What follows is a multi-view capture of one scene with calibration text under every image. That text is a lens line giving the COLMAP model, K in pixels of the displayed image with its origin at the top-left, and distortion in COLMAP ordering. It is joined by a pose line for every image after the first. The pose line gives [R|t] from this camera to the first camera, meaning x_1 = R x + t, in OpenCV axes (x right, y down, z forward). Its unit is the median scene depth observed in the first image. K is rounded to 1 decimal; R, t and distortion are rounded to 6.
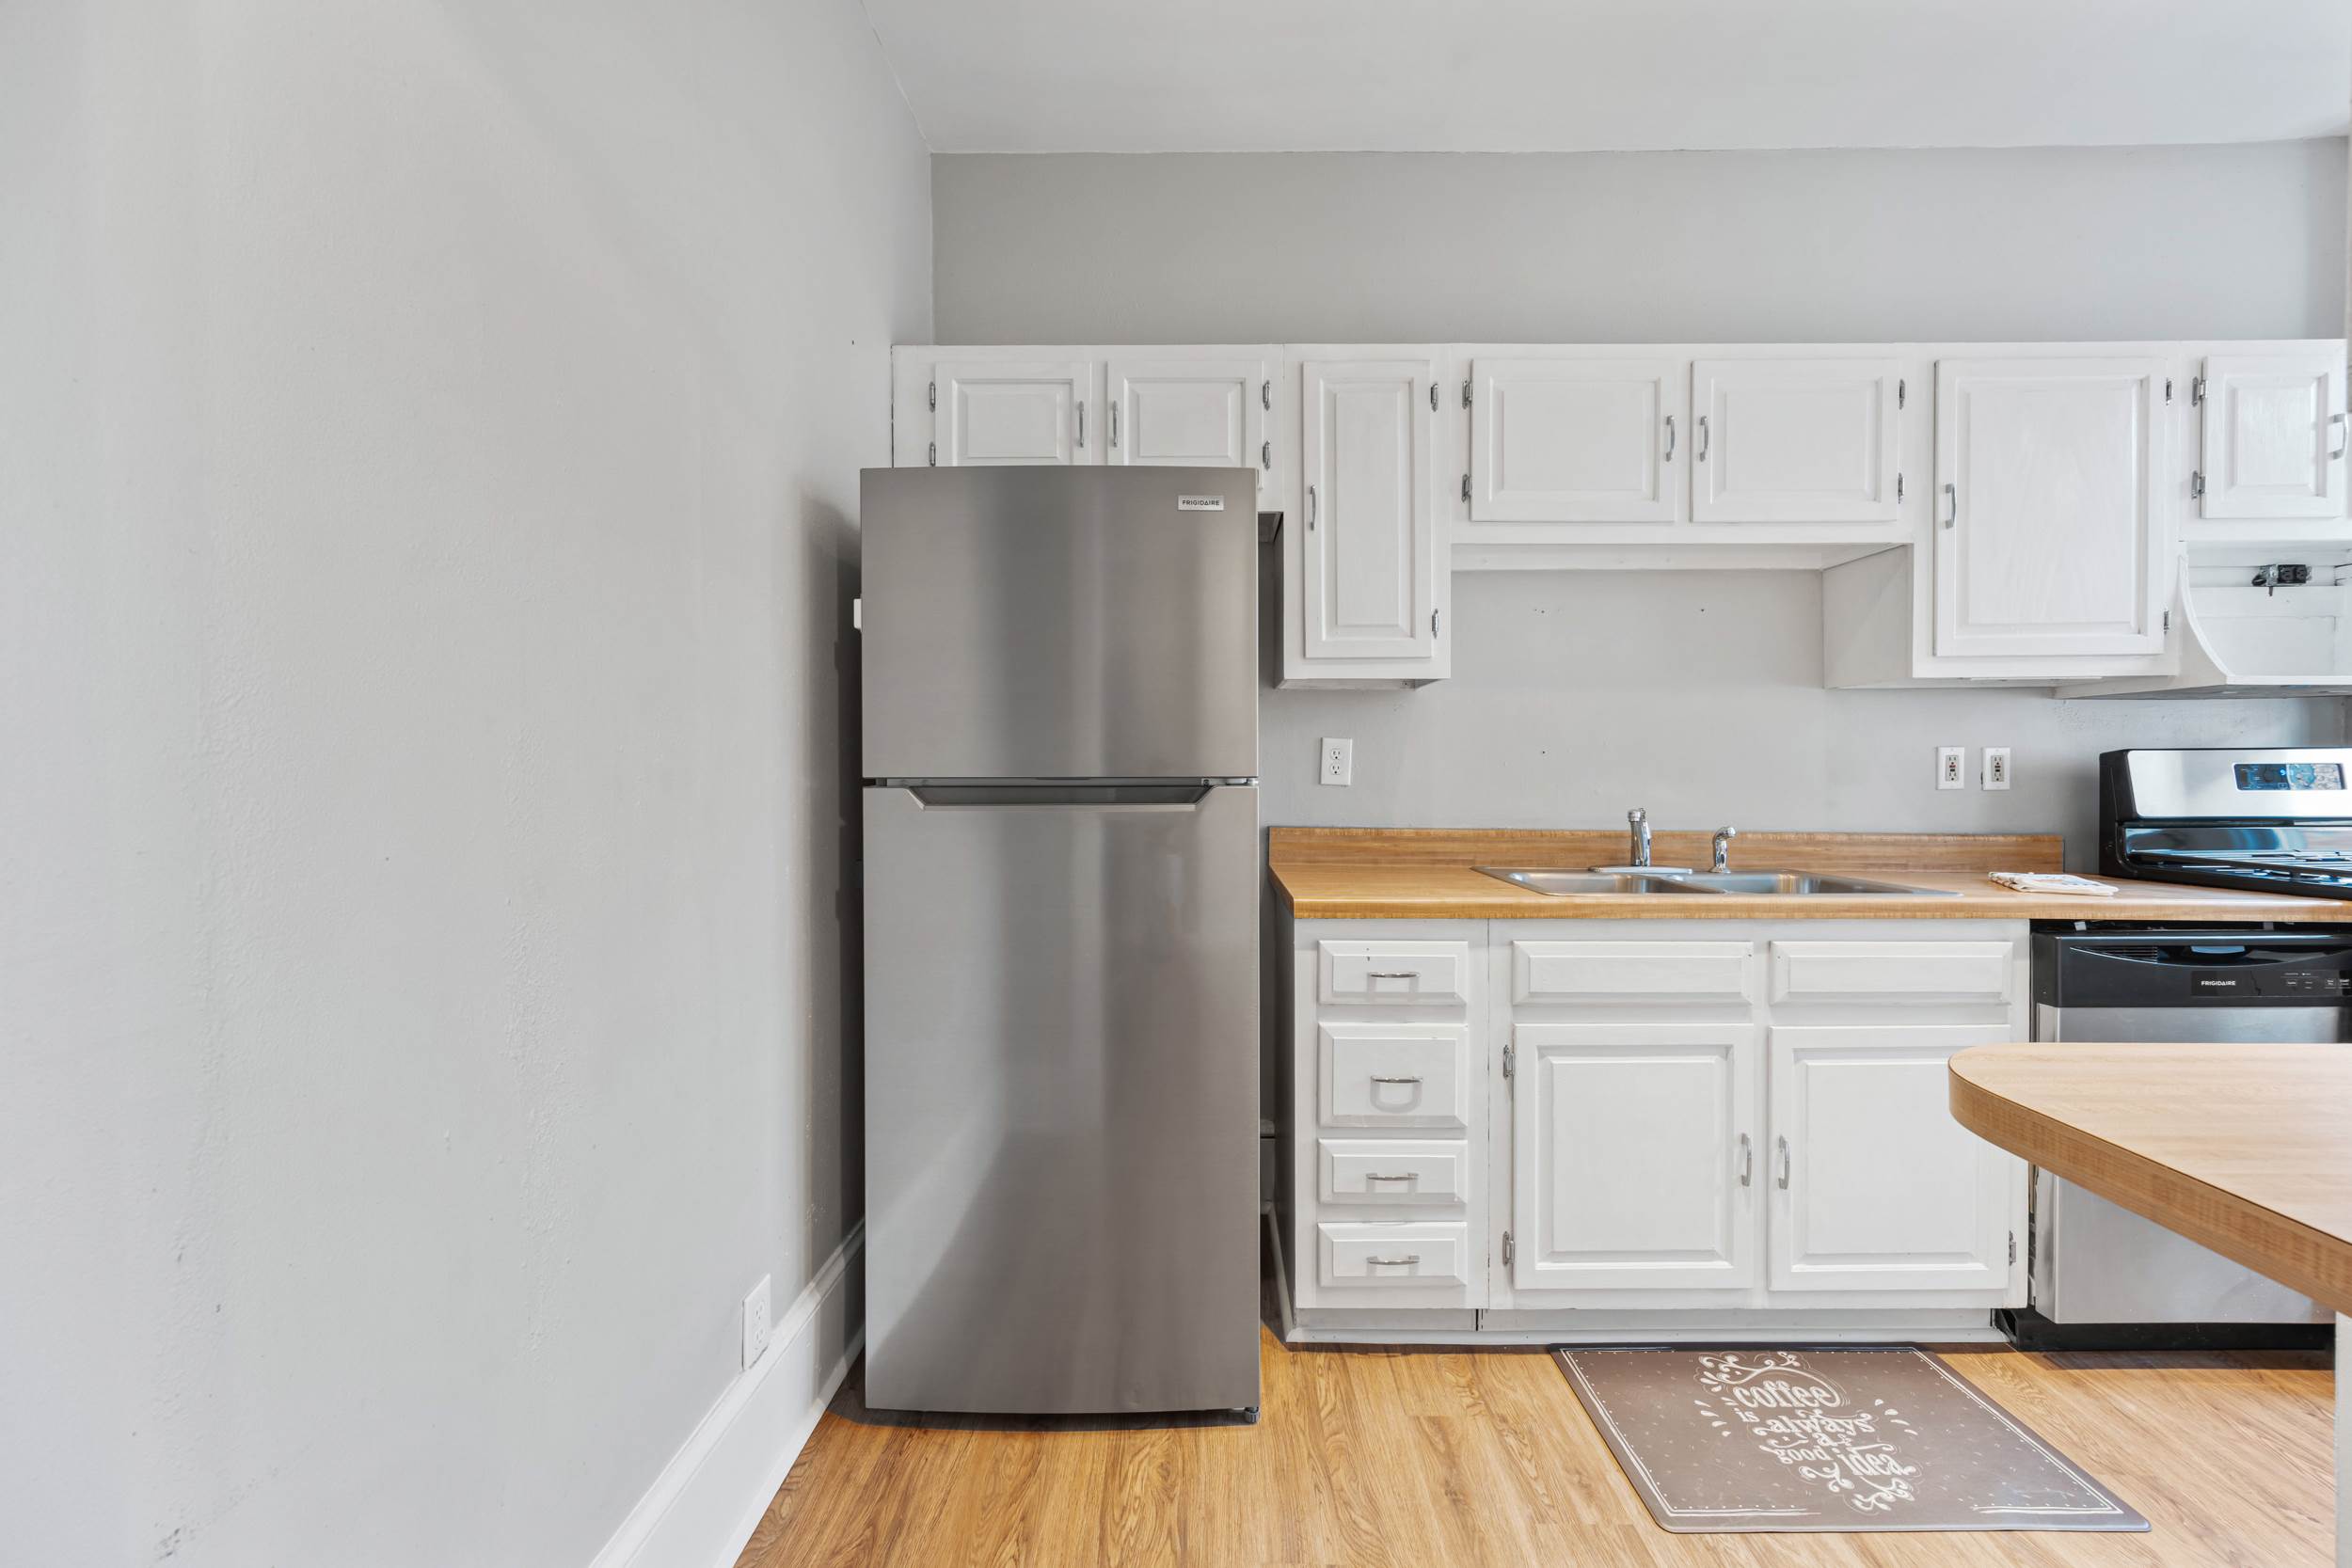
lens RADIAL K [[910.5, 0, 1188.7], [0, 910.5, 793.2], [0, 0, 1]] dist [0.002987, 0.000899]
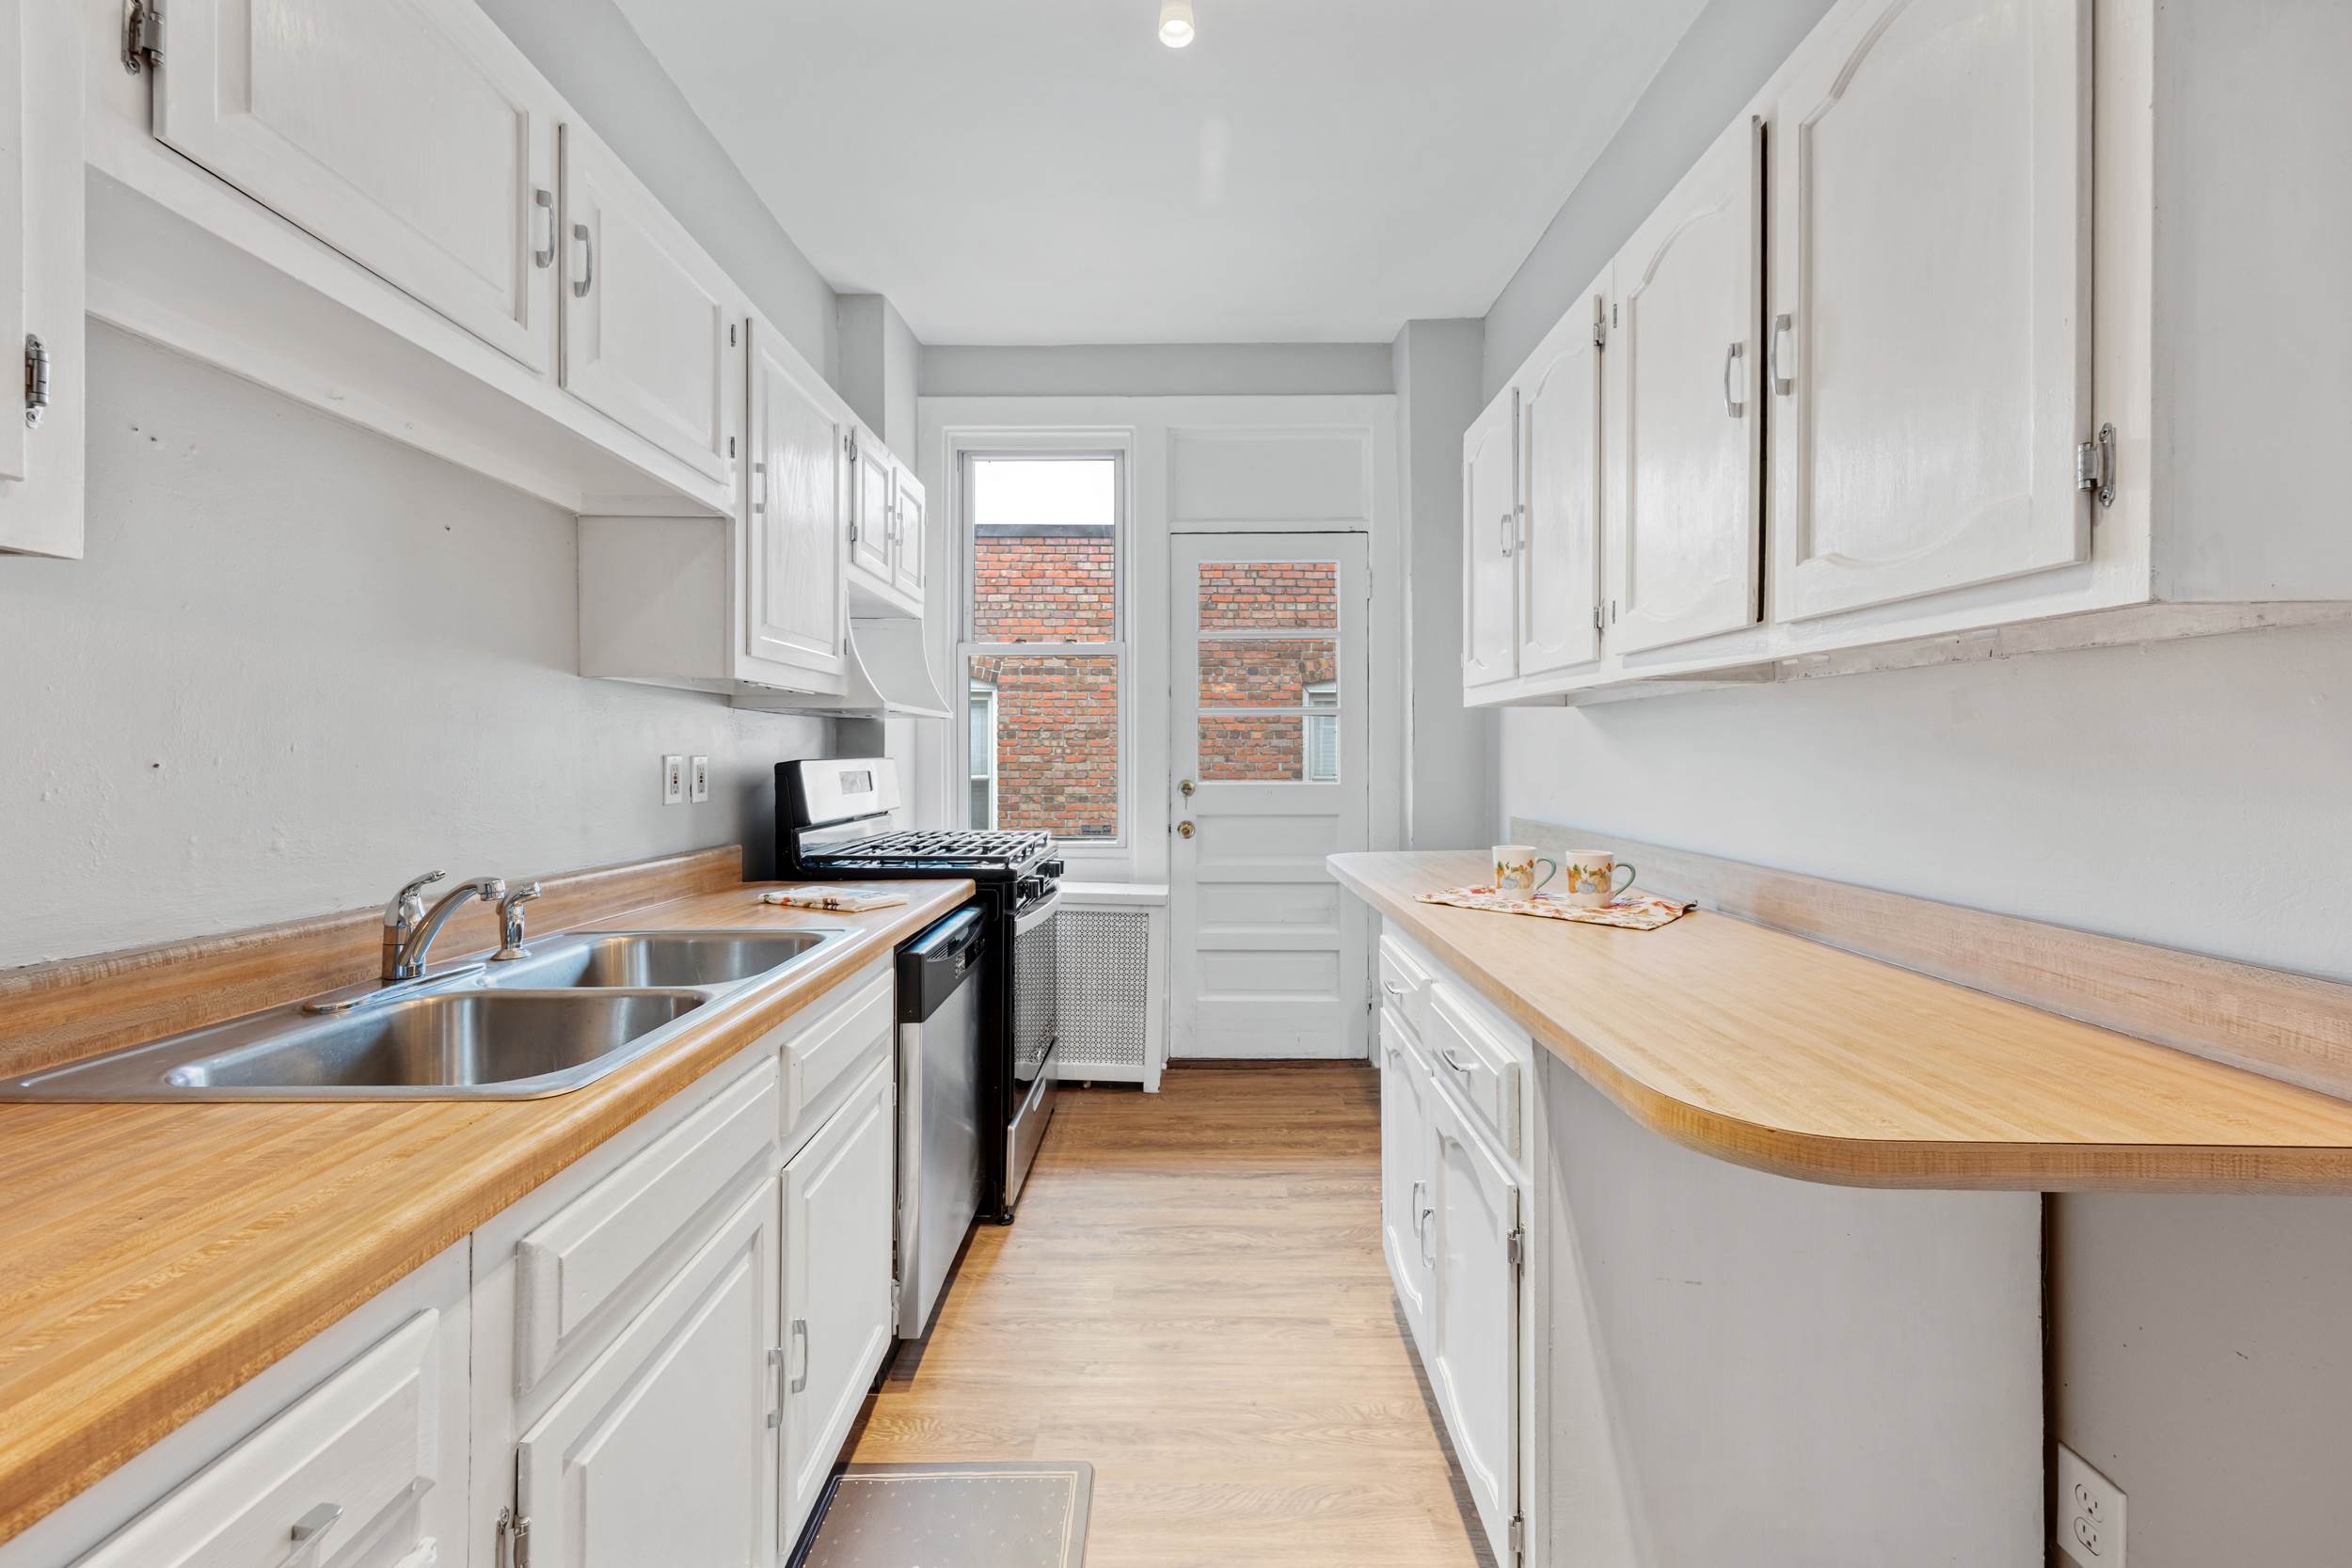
lens RADIAL K [[910.5, 0, 1174.5], [0, 910.5, 750.3], [0, 0, 1]] dist [0.002987, 0.000899]
pose [[-0.017057, 0.010824, 0.999796, -0.057082], [0.020205, 0.999741, -0.010479, -0.043783], [-0.999650, 0.020023, -0.017271, 0.628133]]
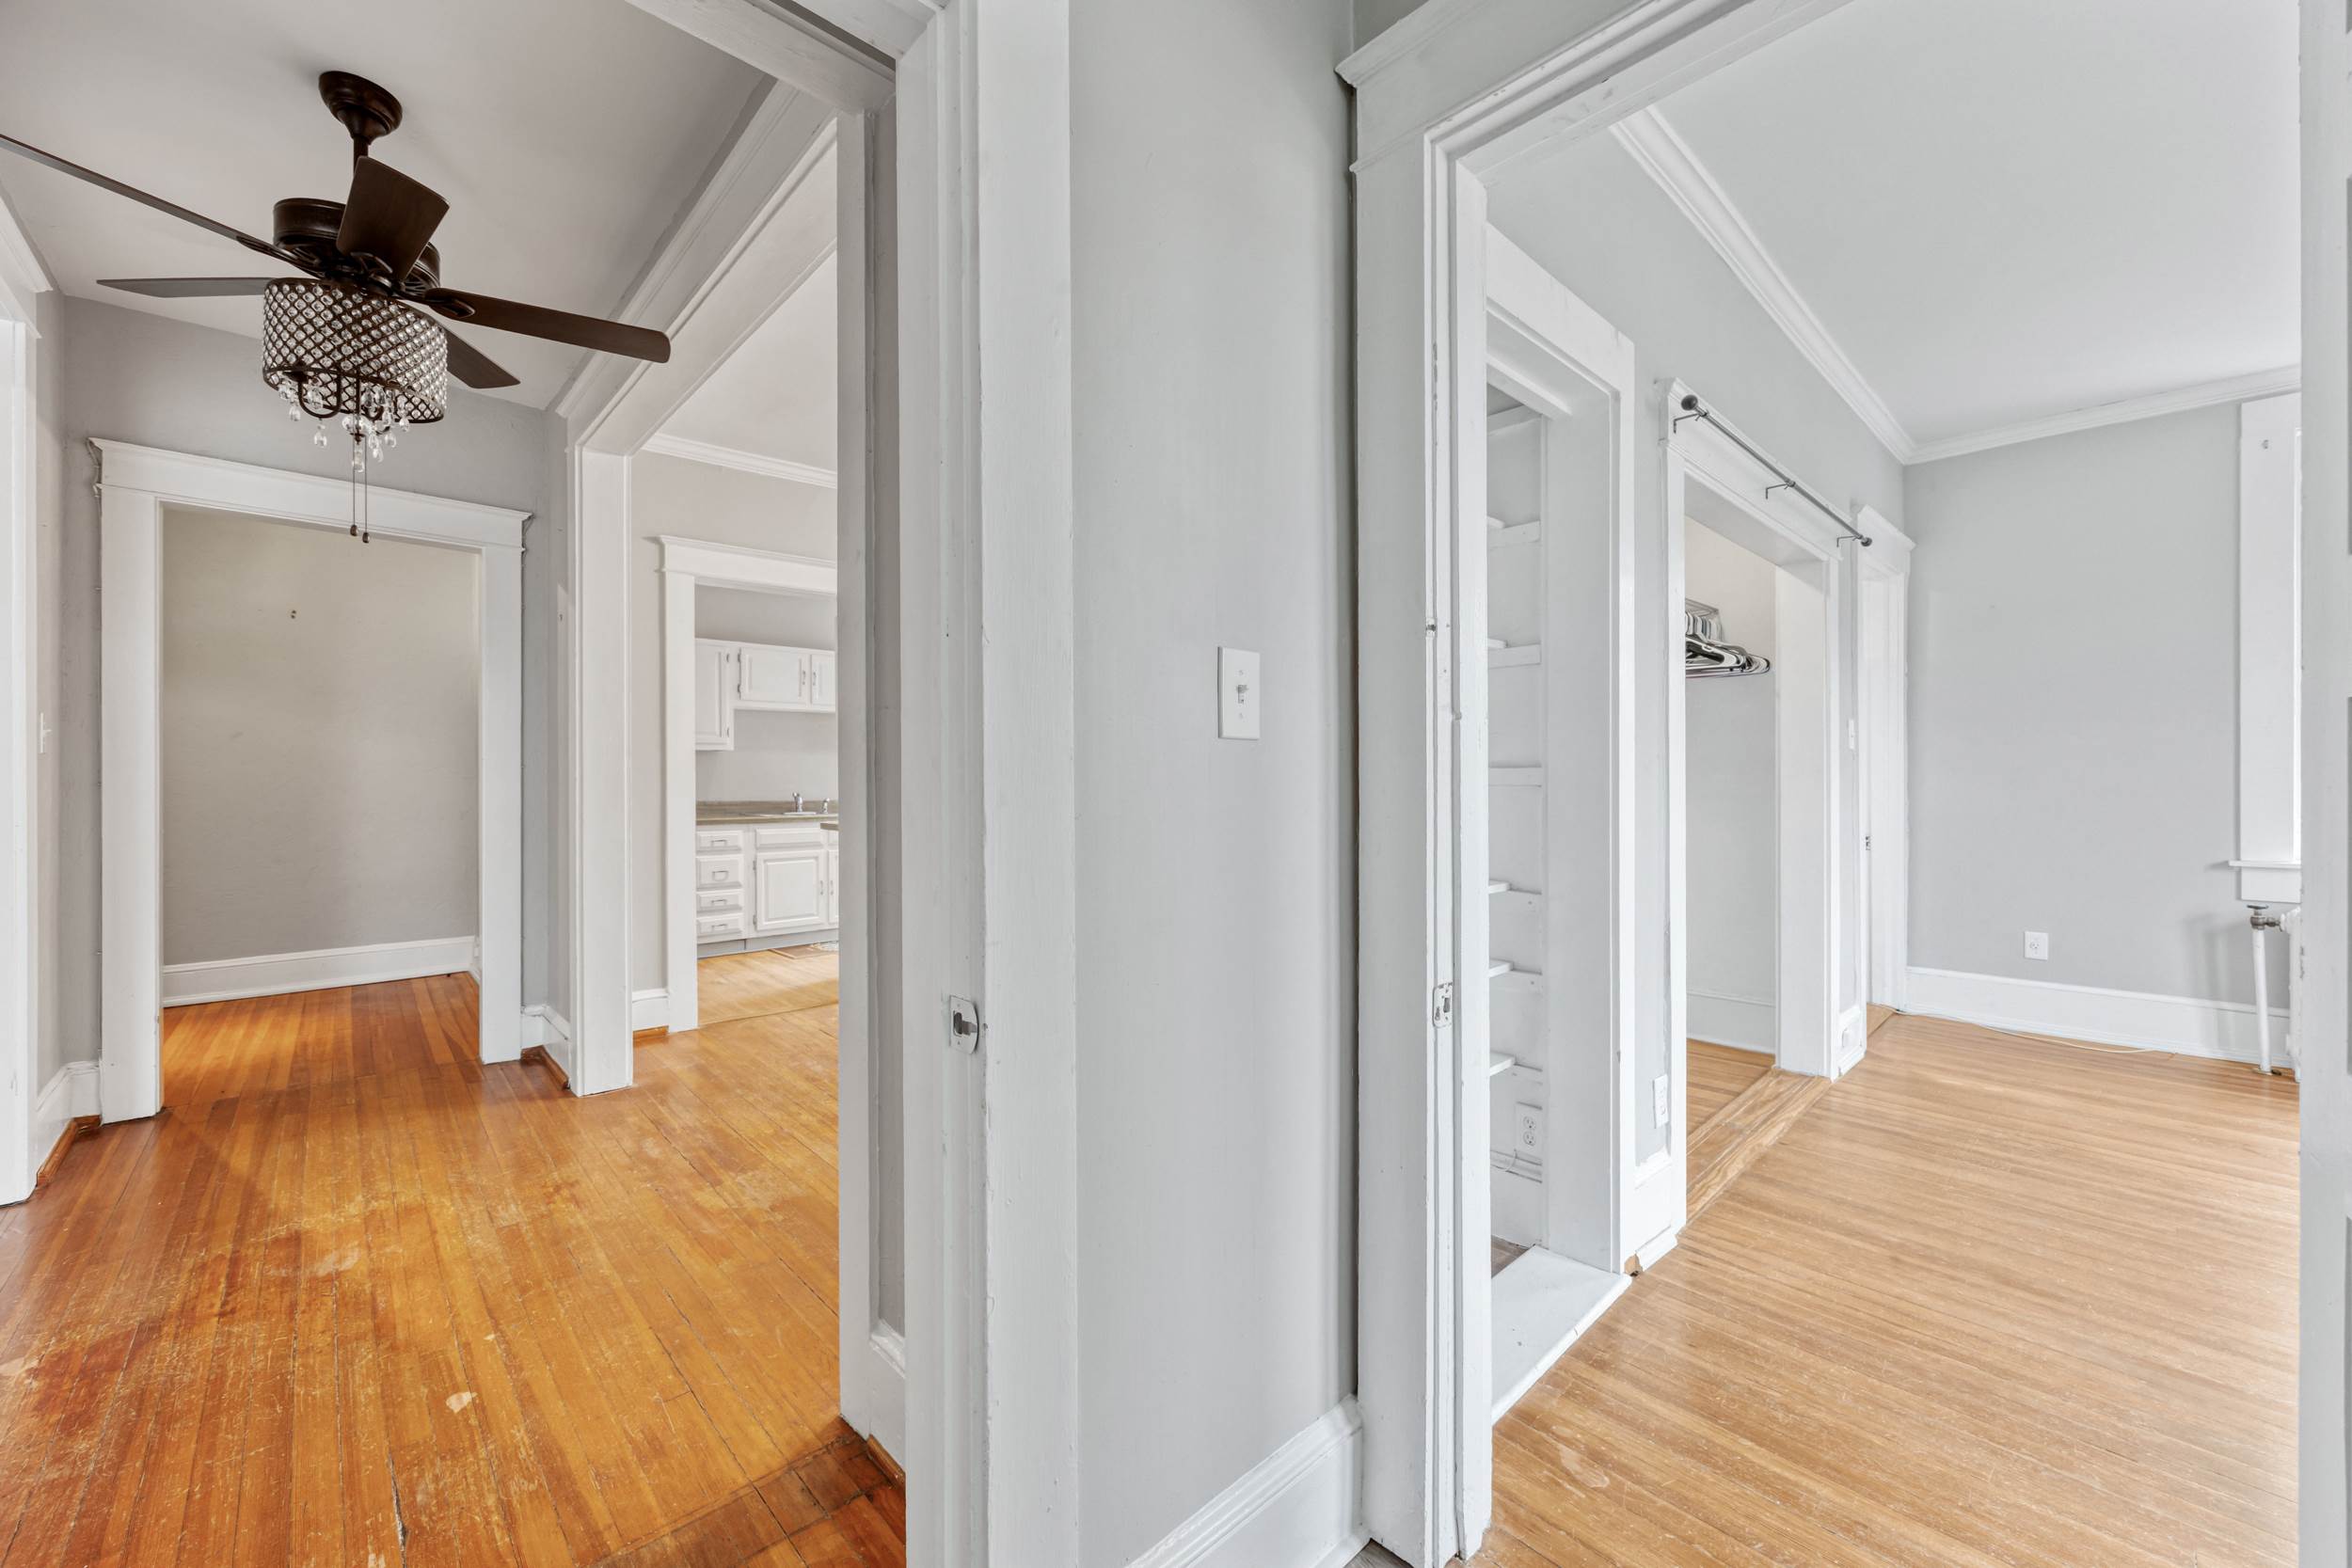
lens RADIAL K [[910.5, 0, 1148.9], [0, 910.5, 778.8], [0, 0, 1]] dist [0.002987, 0.000899]
pose [[0.718715, 0.003895, 0.695294, -0.859447], [0.013121, 0.999730, -0.019163, 0.049275], [-0.695181, 0.022896, 0.718470, -2.221673]]
